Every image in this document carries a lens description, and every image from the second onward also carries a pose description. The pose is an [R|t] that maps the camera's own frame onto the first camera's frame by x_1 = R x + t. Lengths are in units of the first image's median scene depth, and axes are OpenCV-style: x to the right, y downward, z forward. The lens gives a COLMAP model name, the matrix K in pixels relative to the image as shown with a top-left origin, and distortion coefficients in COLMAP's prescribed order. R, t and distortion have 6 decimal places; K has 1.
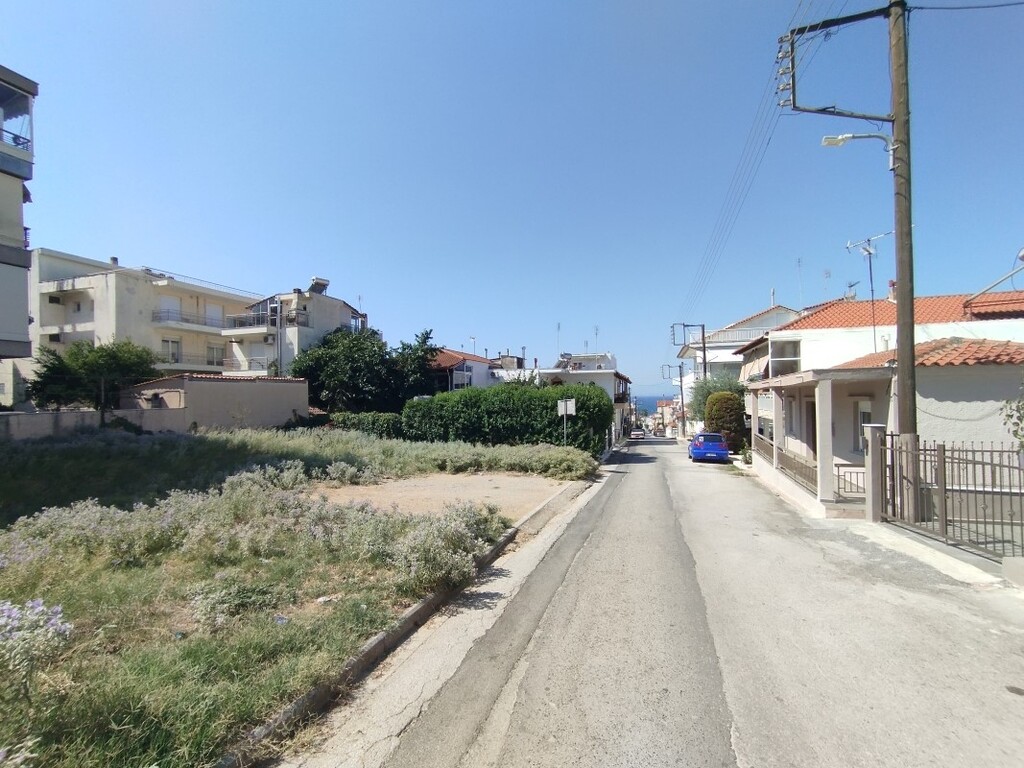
lens RADIAL K [[473.6, 0, 514.6], [0, 473.6, 395.8], [0, 0, 1]] dist [-0.047420, 0.035731]
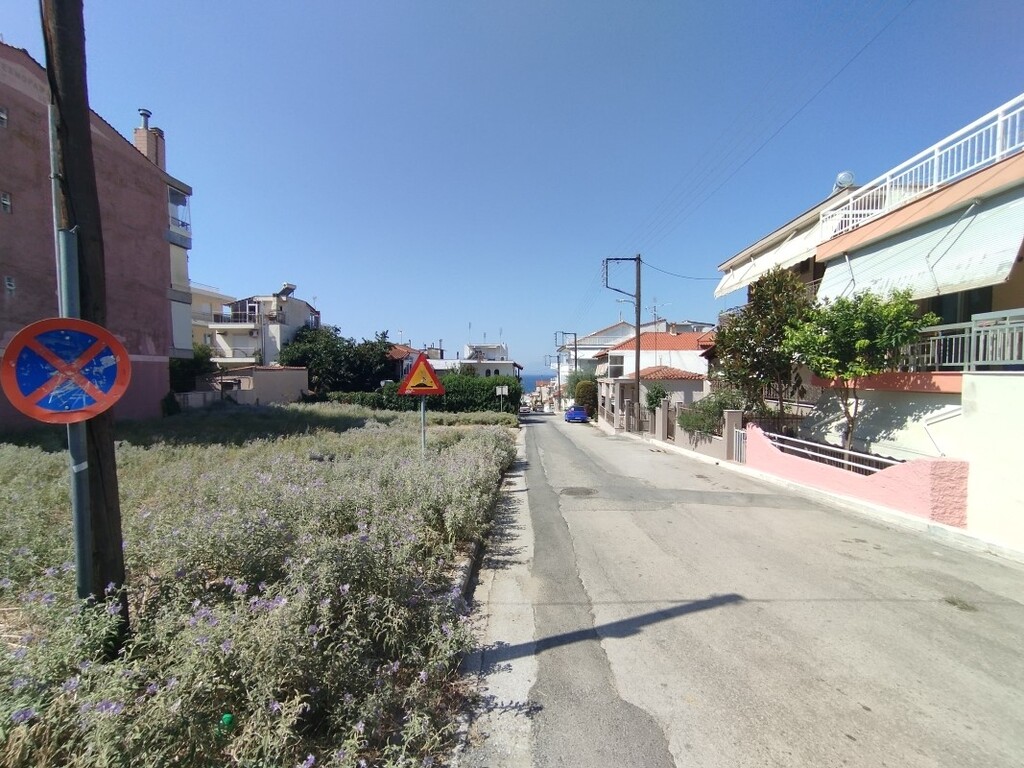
lens RADIAL K [[473.6, 0, 514.6], [0, 473.6, 395.8], [0, 0, 1]] dist [-0.047420, 0.035731]
pose [[0.967504, 0.004324, 0.252819, -0.174951], [-0.016336, 0.998834, 0.045431, -0.022435], [-0.252328, -0.048085, 0.966446, -0.438507]]
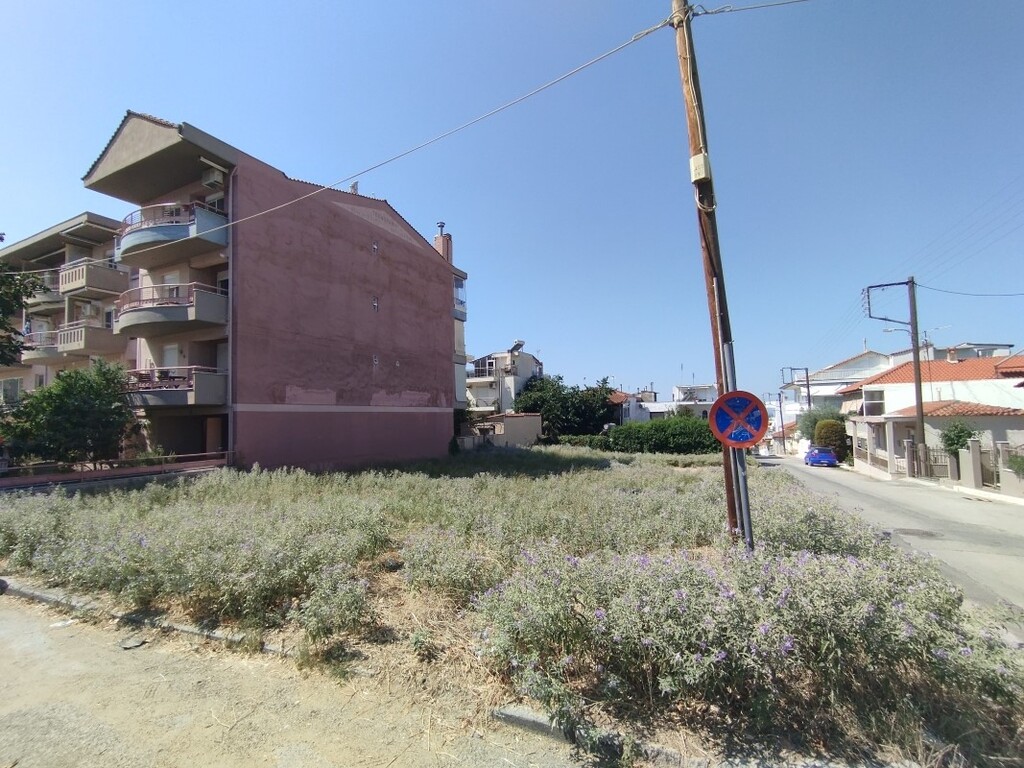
lens RADIAL K [[473.6, 0, 514.6], [0, 473.6, 395.8], [0, 0, 1]] dist [-0.047420, 0.035731]
pose [[0.988948, -0.015159, -0.147488, -0.259512], [0.008720, 0.998984, -0.044210, -0.023174], [0.148008, 0.042435, 0.988075, -0.488011]]
